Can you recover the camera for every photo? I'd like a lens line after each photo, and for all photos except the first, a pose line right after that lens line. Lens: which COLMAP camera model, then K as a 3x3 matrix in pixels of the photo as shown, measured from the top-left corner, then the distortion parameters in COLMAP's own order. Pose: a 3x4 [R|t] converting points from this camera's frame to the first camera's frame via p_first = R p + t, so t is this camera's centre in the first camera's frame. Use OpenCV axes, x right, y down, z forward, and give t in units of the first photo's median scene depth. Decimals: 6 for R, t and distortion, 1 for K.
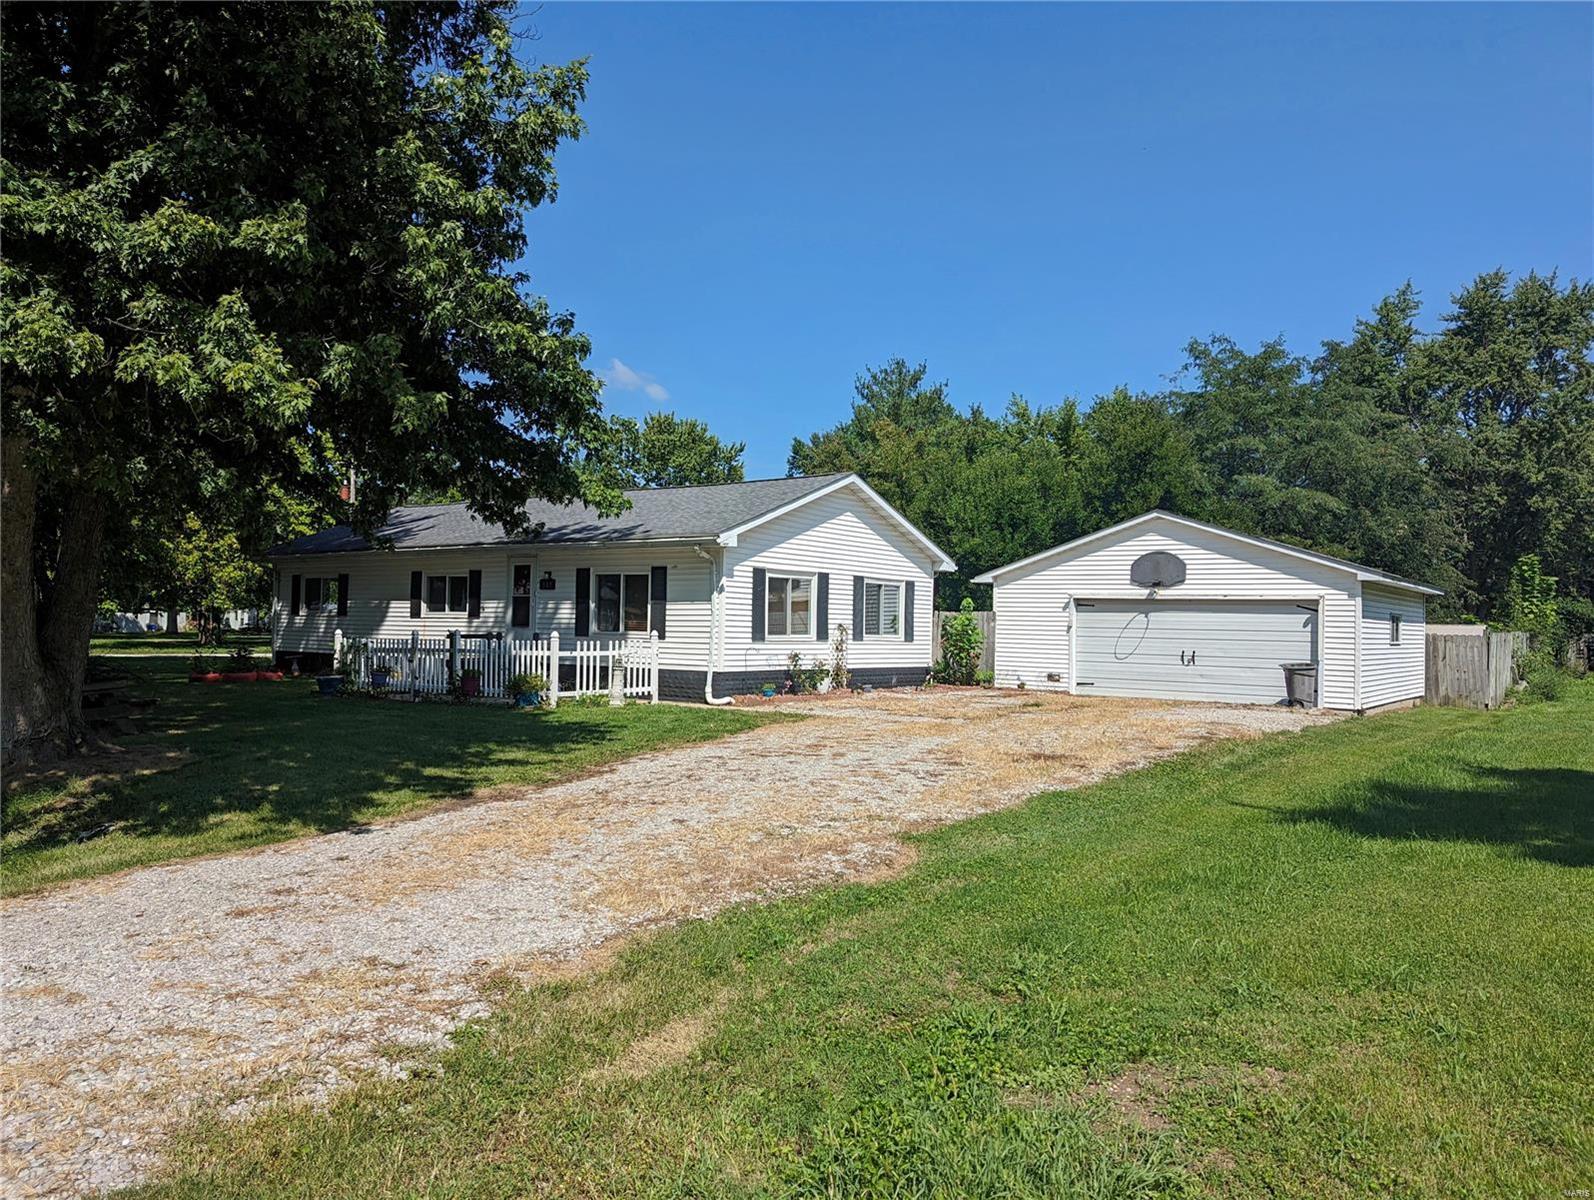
lens RADIAL K [[1126.8, 0, 784.2], [0, 1126.8, 598.9], [0, 0, 1]] dist [0.074482, -0.107613]
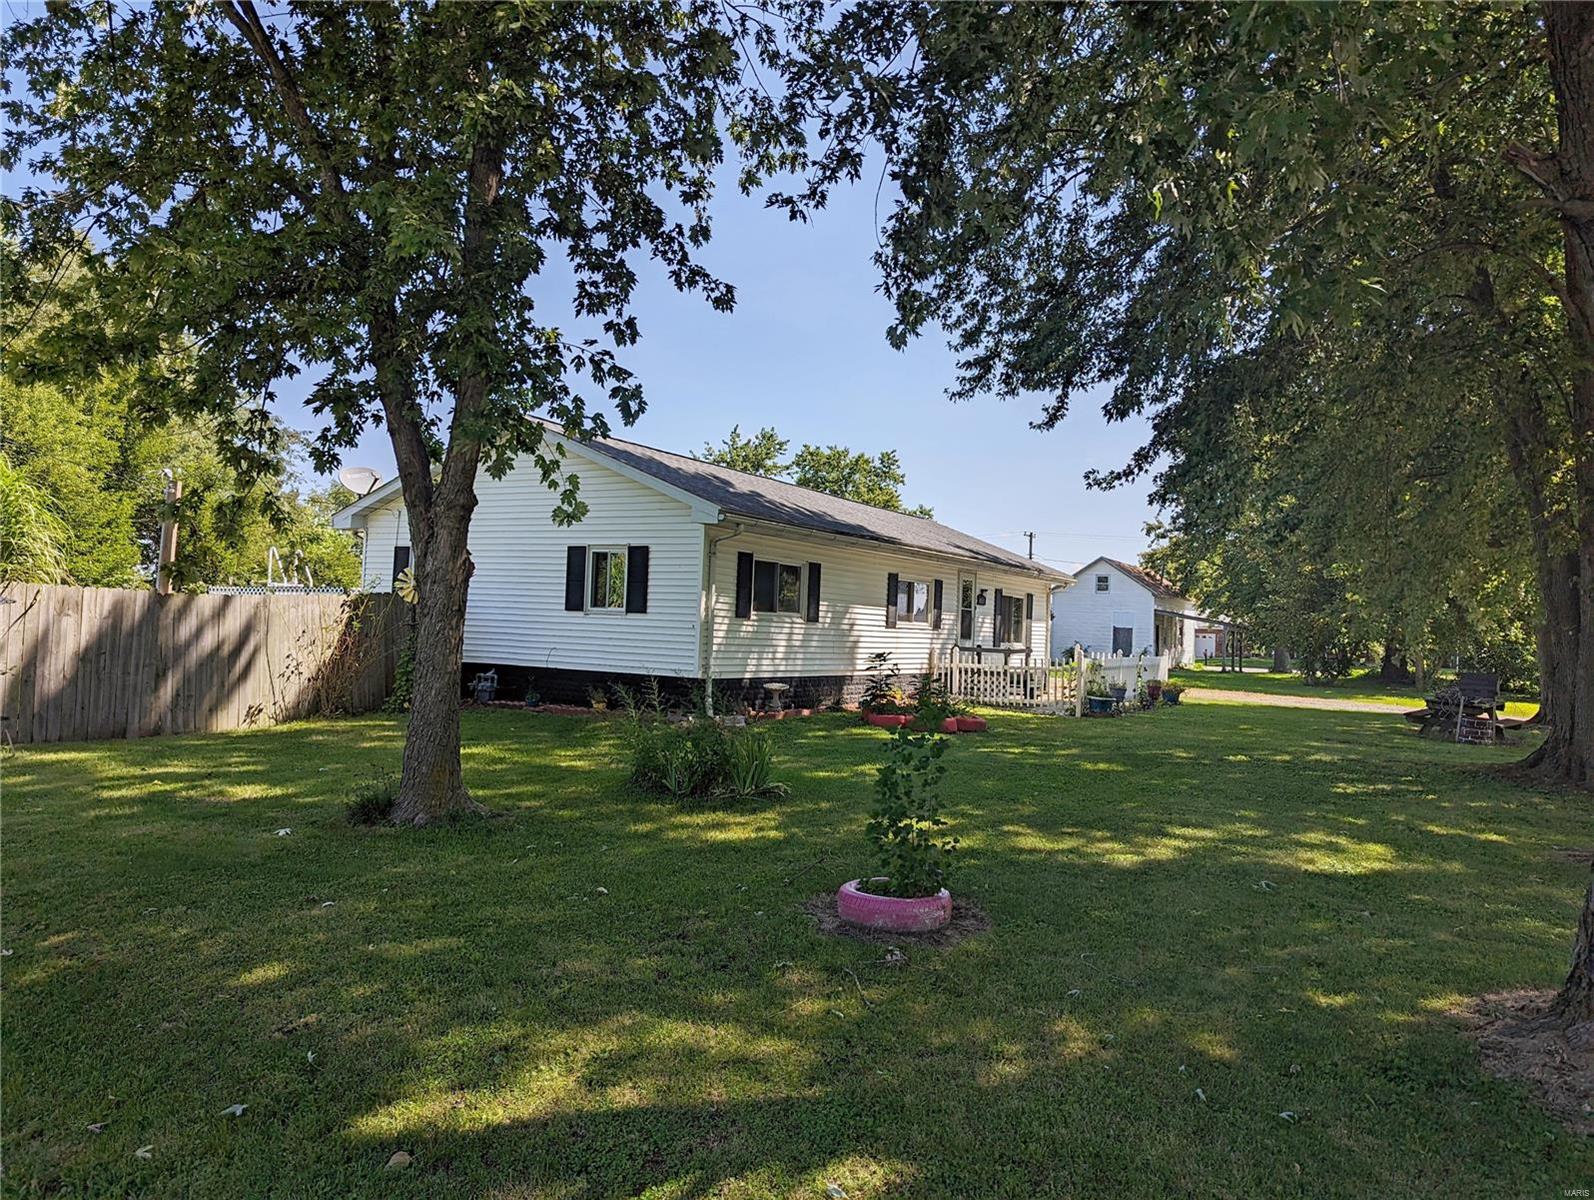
lens RADIAL K [[1116.0, 0, 789.4], [0, 1116.0, 600.8], [0, 0, 1]] dist [0.074575, -0.106423]
pose [[-0.085010, -0.018657, 0.996205, -1.087289], [-0.101265, 0.994809, 0.009989, -0.003934], [-0.991221, -0.100032, -0.086458, 1.086080]]
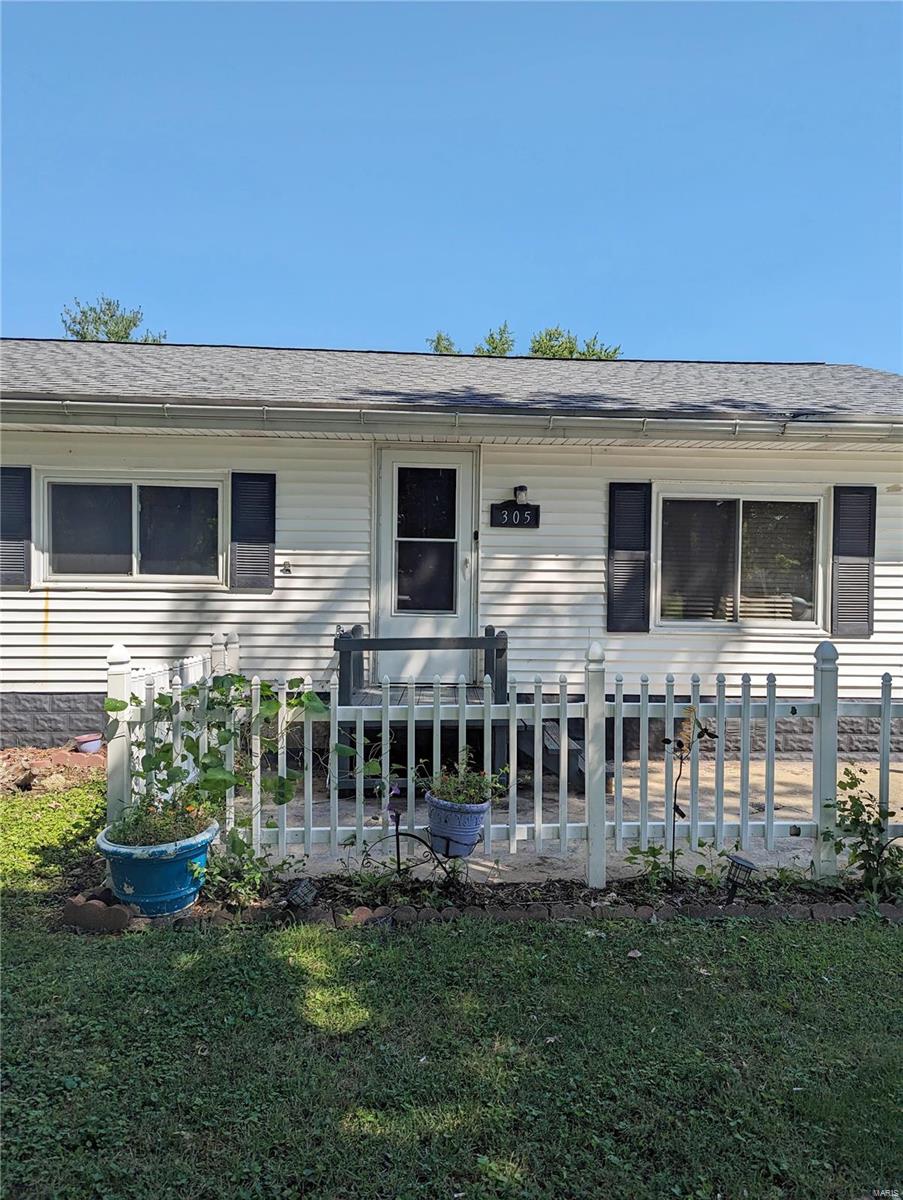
lens RADIAL K [[849.0, 0, 451.5], [0, 849.0, 600.0], [0, 0, 1]] dist [0.083260, -0.072890]
pose [[0.759835, -0.040839, 0.648832, -0.377218], [-0.017976, 0.996324, 0.083763, -0.006375], [-0.649868, -0.075309, 0.756307, 0.646909]]
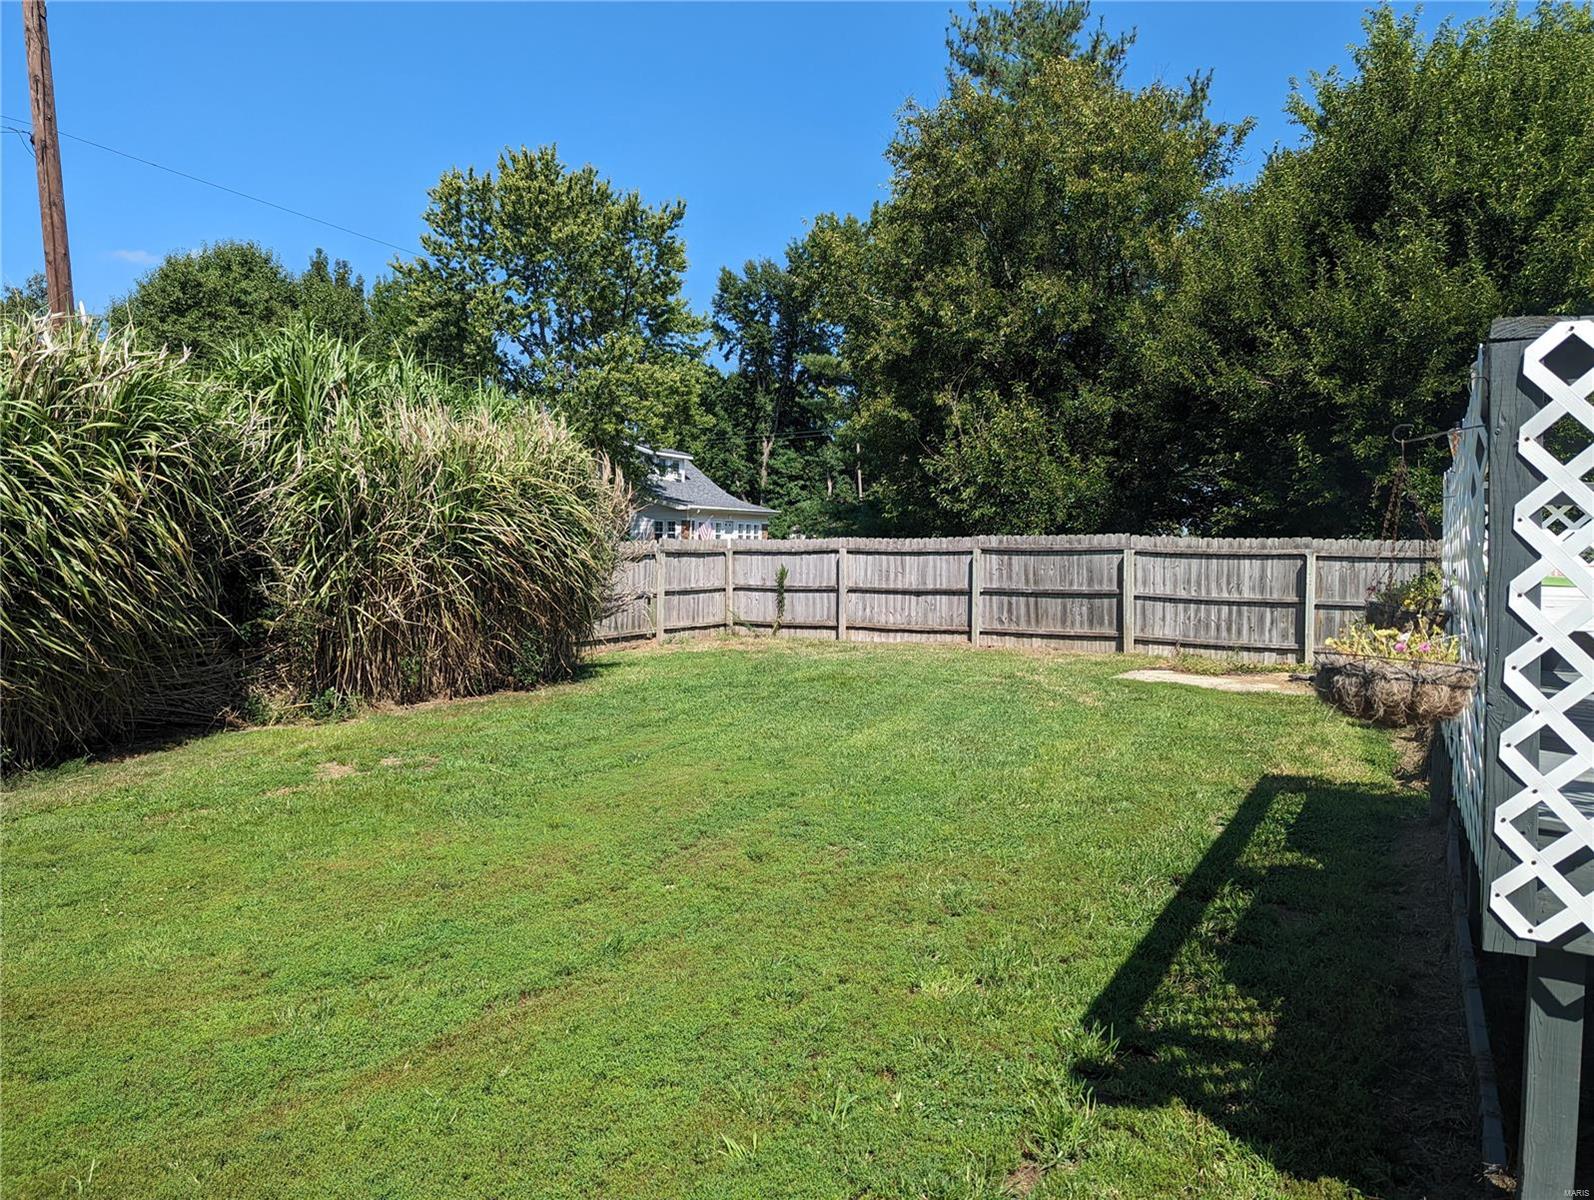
lens RADIAL K [[1130.4, 0, 797.0], [0, 1130.4, 600.0], [0, 0, 1]] dist [0.038070, -0.000822]
pose [[0.991481, -0.019648, 0.128763, -0.169110], [0.009433, 0.996793, 0.079466, 0.027845], [-0.129912, -0.077575, 0.988486, 1.260900]]
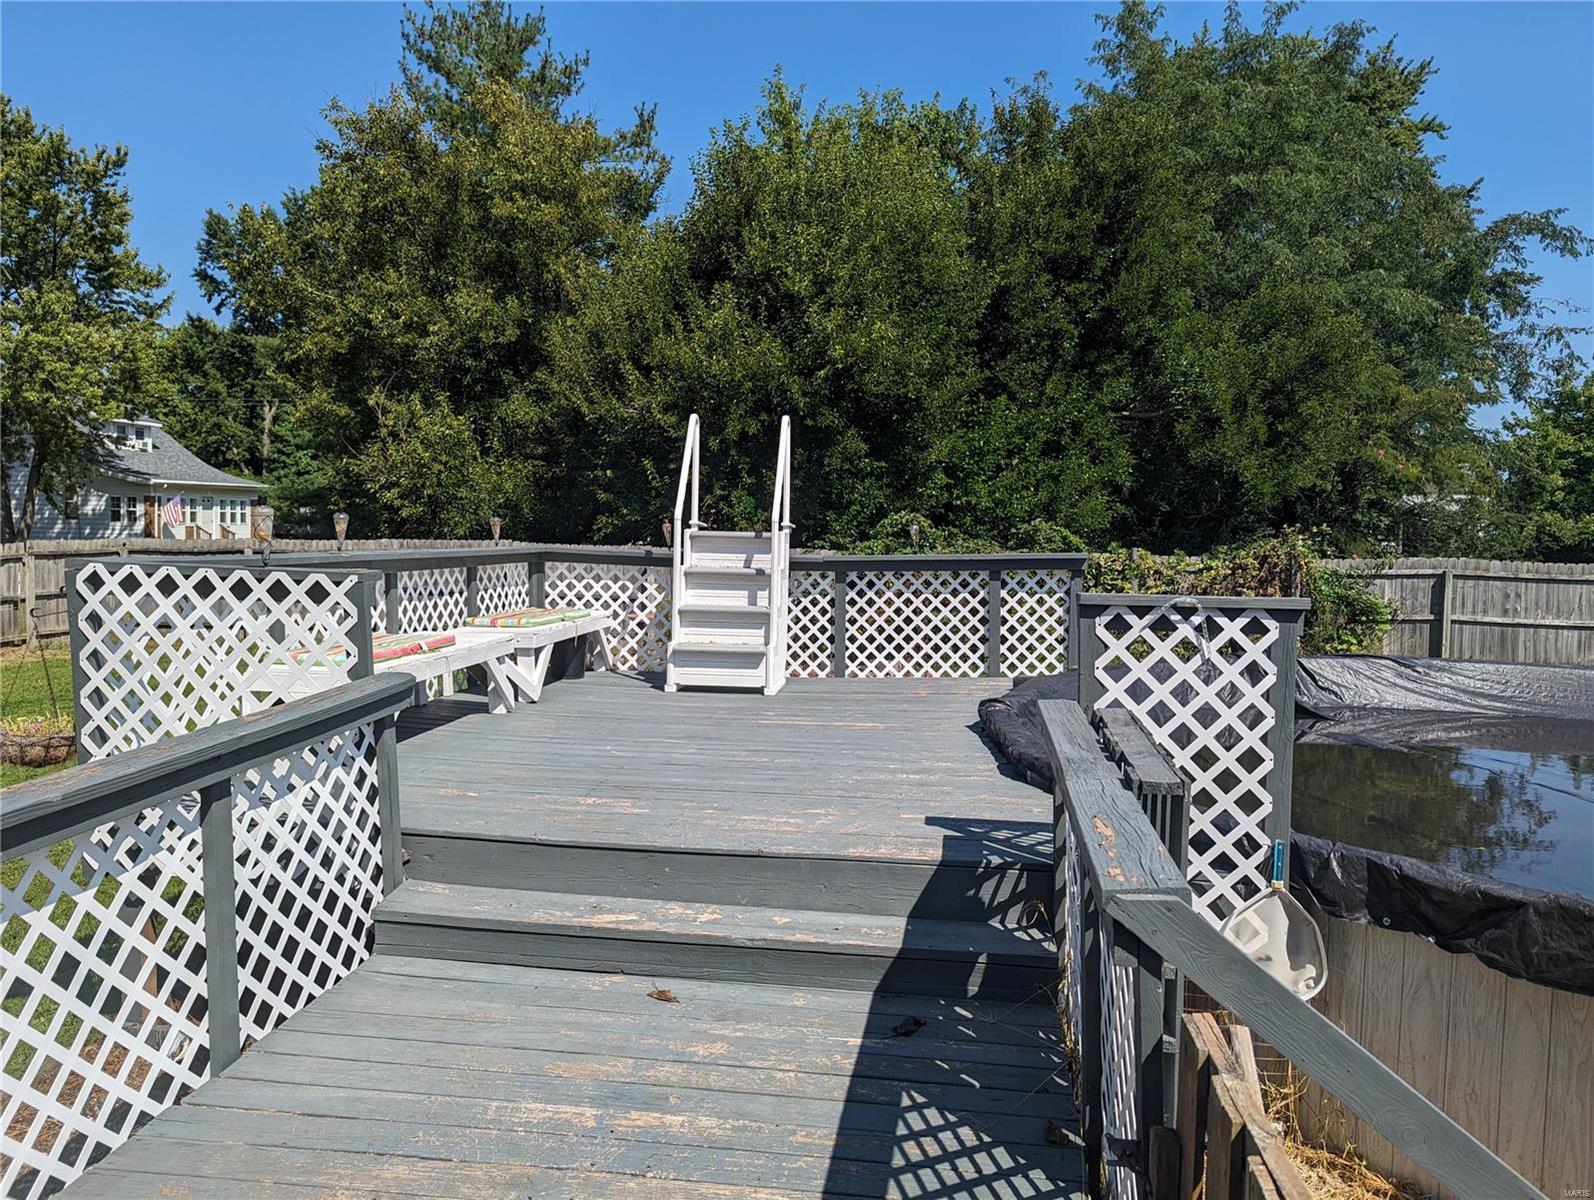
lens RADIAL K [[1127.7, 0, 794.6], [0, 1127.7, 594.8], [0, 0, 1]] dist [0.083260, -0.072890]
pose [[0.874553, -0.040713, 0.483218, -0.096622], [-0.010613, 0.994624, 0.103009, 0.001621], [-0.484814, -0.095215, 0.869419, 1.150657]]
